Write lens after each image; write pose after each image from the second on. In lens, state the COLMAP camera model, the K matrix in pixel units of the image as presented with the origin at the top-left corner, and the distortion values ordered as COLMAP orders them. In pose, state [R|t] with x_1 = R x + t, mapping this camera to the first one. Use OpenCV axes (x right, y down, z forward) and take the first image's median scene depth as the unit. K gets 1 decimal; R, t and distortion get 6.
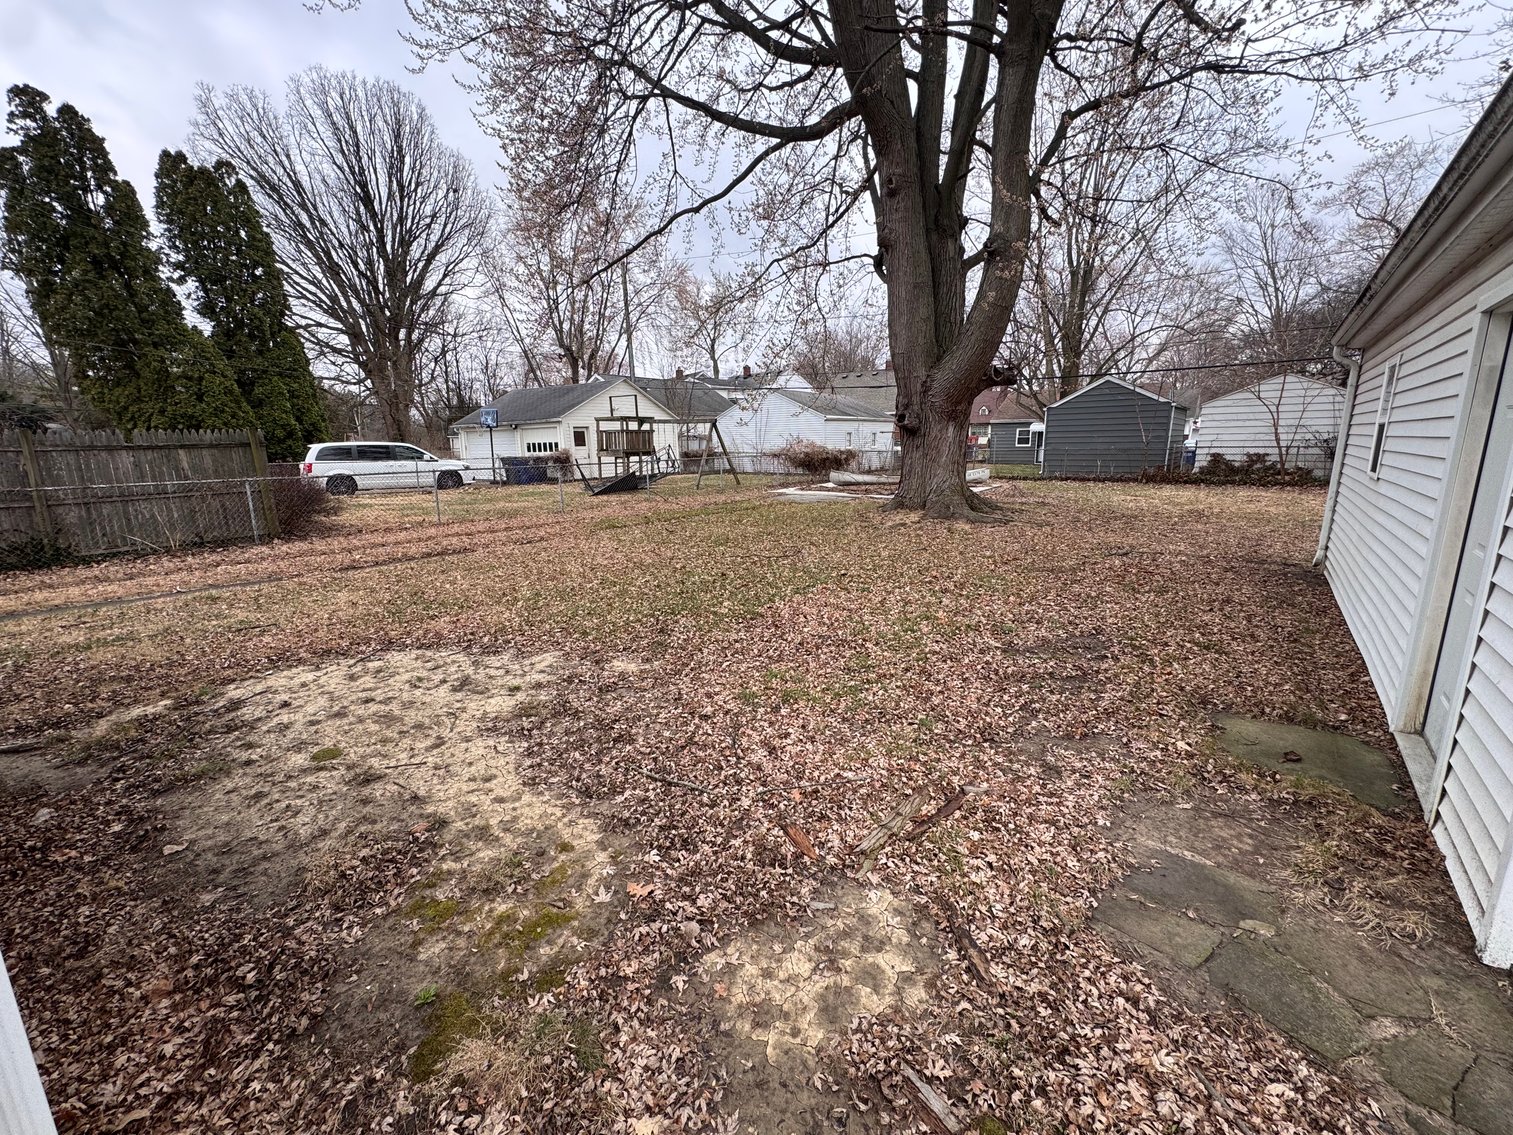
lens RADIAL K [[600.0, 0, 754.7], [0, 600.0, 554.0], [0, 0, 1]] dist [-0.001644, -0.000139]
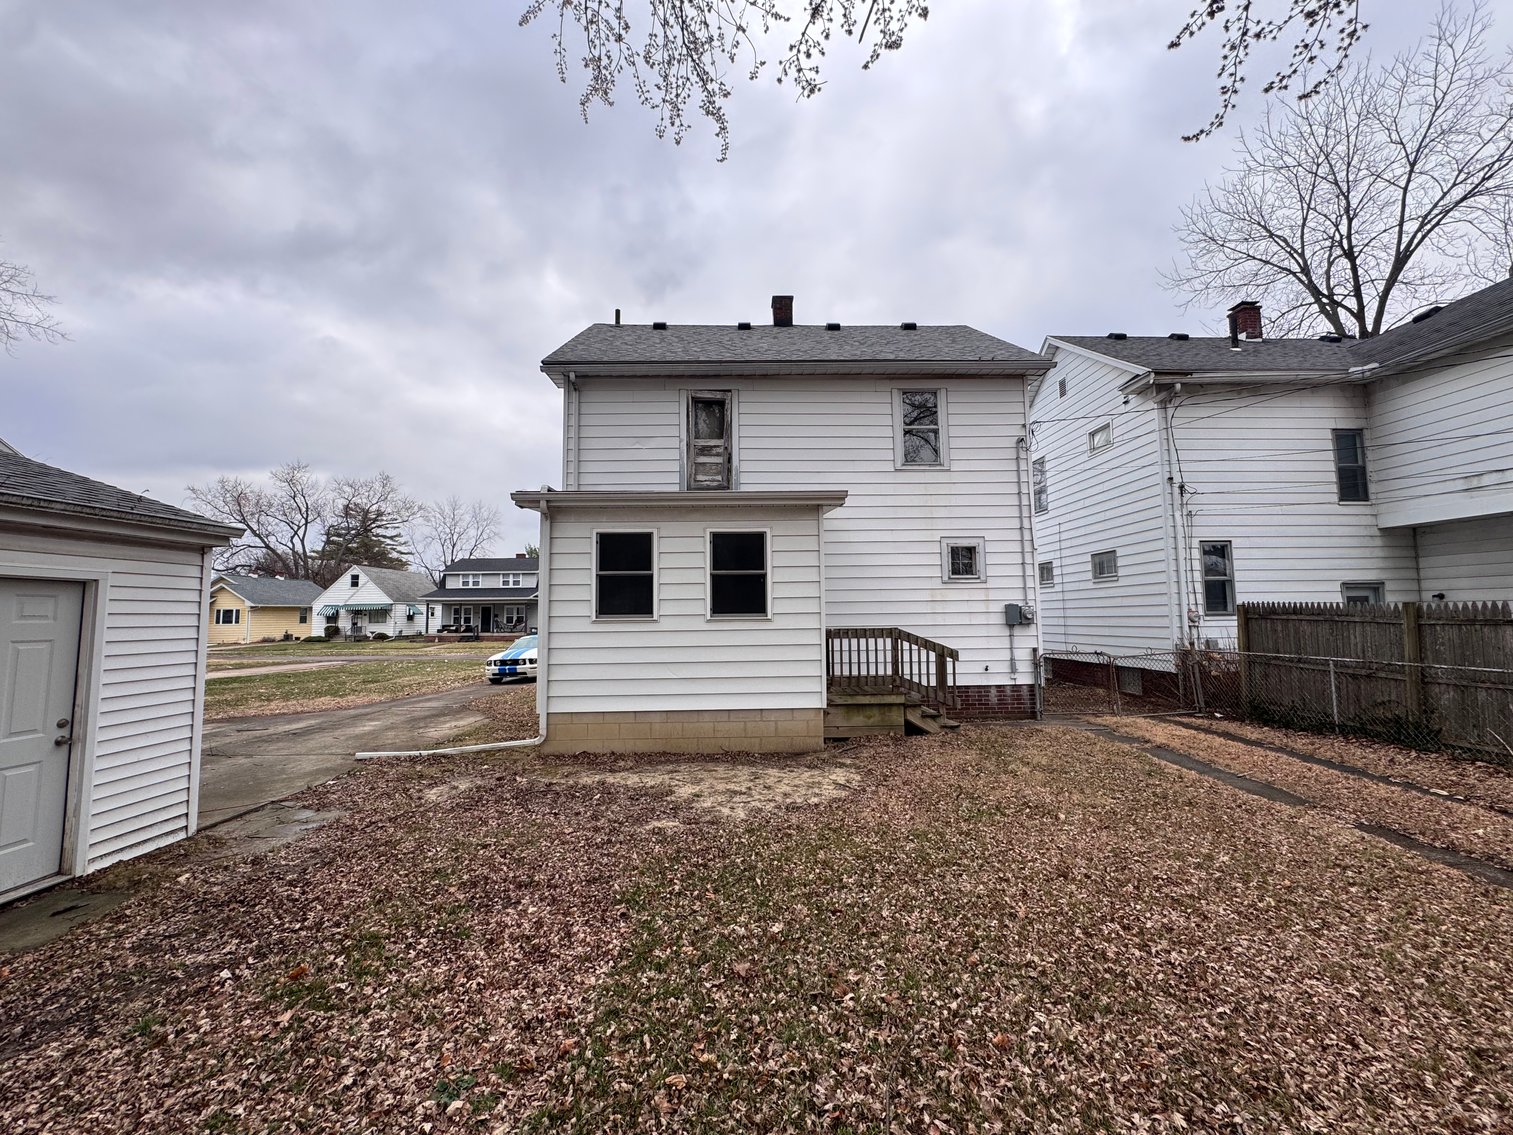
lens RADIAL K [[600.0, 0, 761.0], [0, 600.0, 569.0], [0, 0, 1]] dist [-0.001644, -0.000139]
pose [[-0.792643, -0.029488, -0.608972, 0.086194], [-0.088535, 0.993809, 0.067116, -0.095165], [0.603223, 0.107115, -0.790347, 0.455802]]
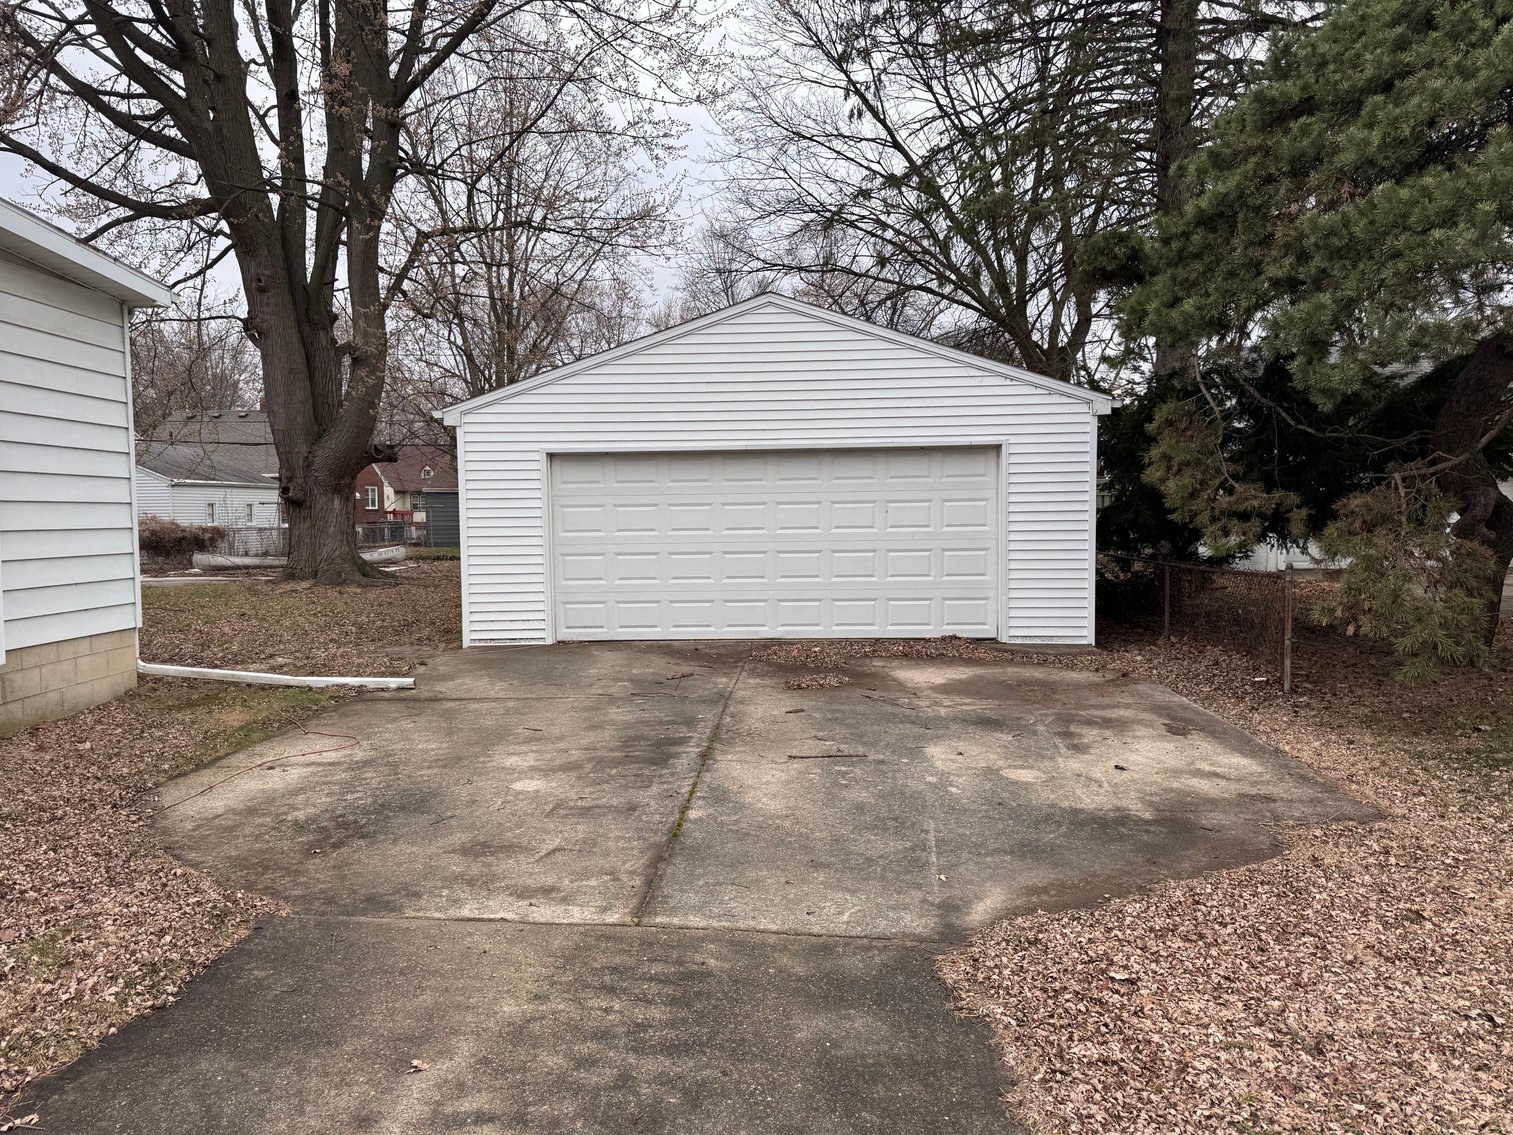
lens RADIAL K [[1070.0, 0, 743.8], [0, 1070.0, 564.8], [0, 0, 1]] dist [0.054701, -0.024314]
pose [[0.809237, -0.029594, 0.586736, -0.115200], [0.113000, 0.987922, -0.106022, 0.100825], [-0.576512, 0.152098, 0.802807, -0.504651]]
